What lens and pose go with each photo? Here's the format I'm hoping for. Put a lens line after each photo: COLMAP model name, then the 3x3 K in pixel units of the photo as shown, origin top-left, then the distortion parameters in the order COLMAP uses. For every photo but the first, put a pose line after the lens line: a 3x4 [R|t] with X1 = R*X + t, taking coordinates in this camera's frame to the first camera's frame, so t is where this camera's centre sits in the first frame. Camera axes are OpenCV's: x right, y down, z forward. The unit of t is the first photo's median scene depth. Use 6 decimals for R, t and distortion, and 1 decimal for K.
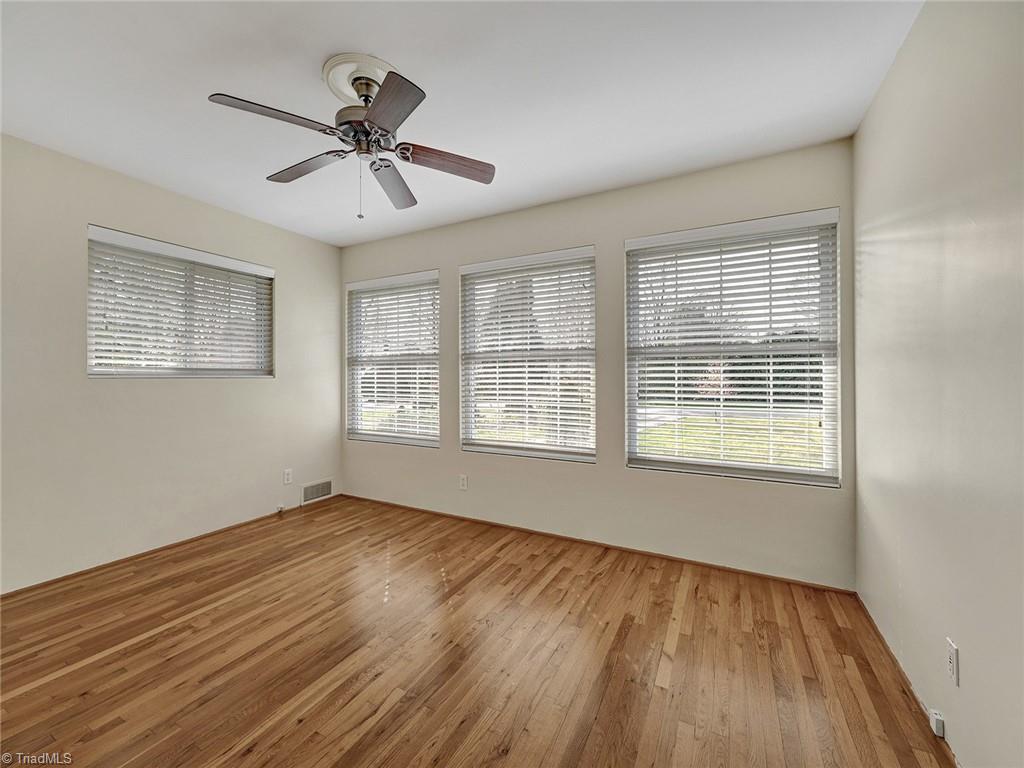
lens RADIAL K [[407.7, 0, 513.5], [0, 407.7, 380.4], [0, 0, 1]] dist [-0.001138, 0.000071]
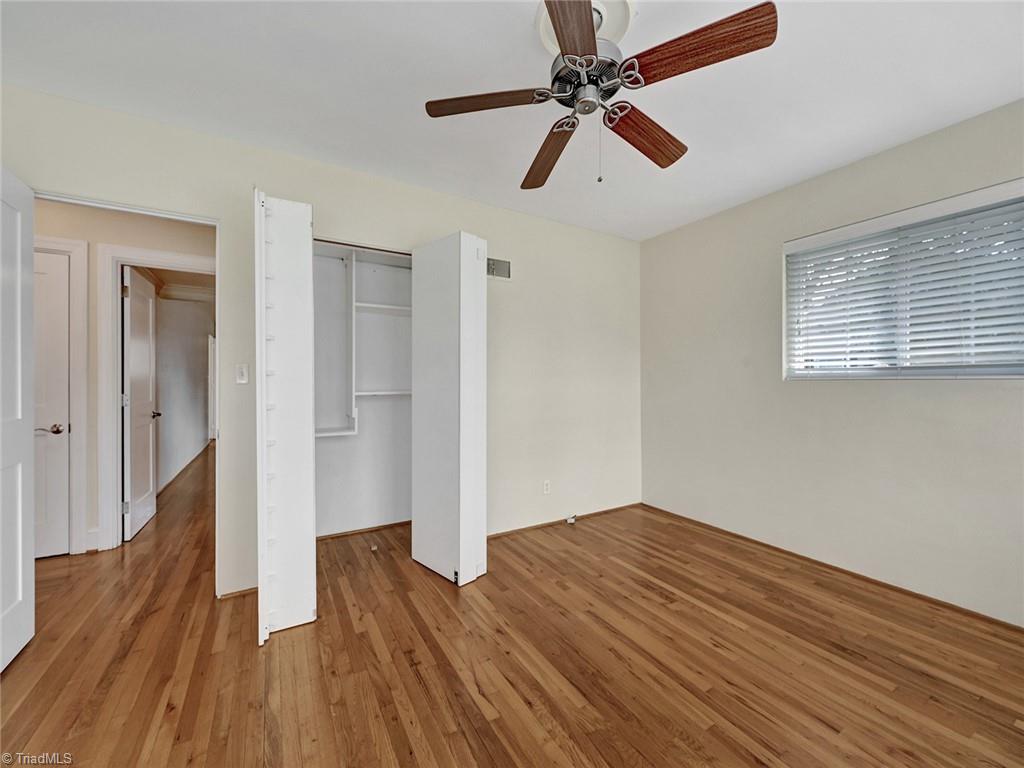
lens RADIAL K [[407.7, 0, 517.4], [0, 407.7, 381.5], [0, 0, 1]] dist [-0.001138, 0.000071]
pose [[-0.526359, 0.000316, -0.850262, 0.329199], [-0.003235, 0.999992, 0.002374, -0.002426], [0.850256, 0.003999, -0.526354, 1.046304]]
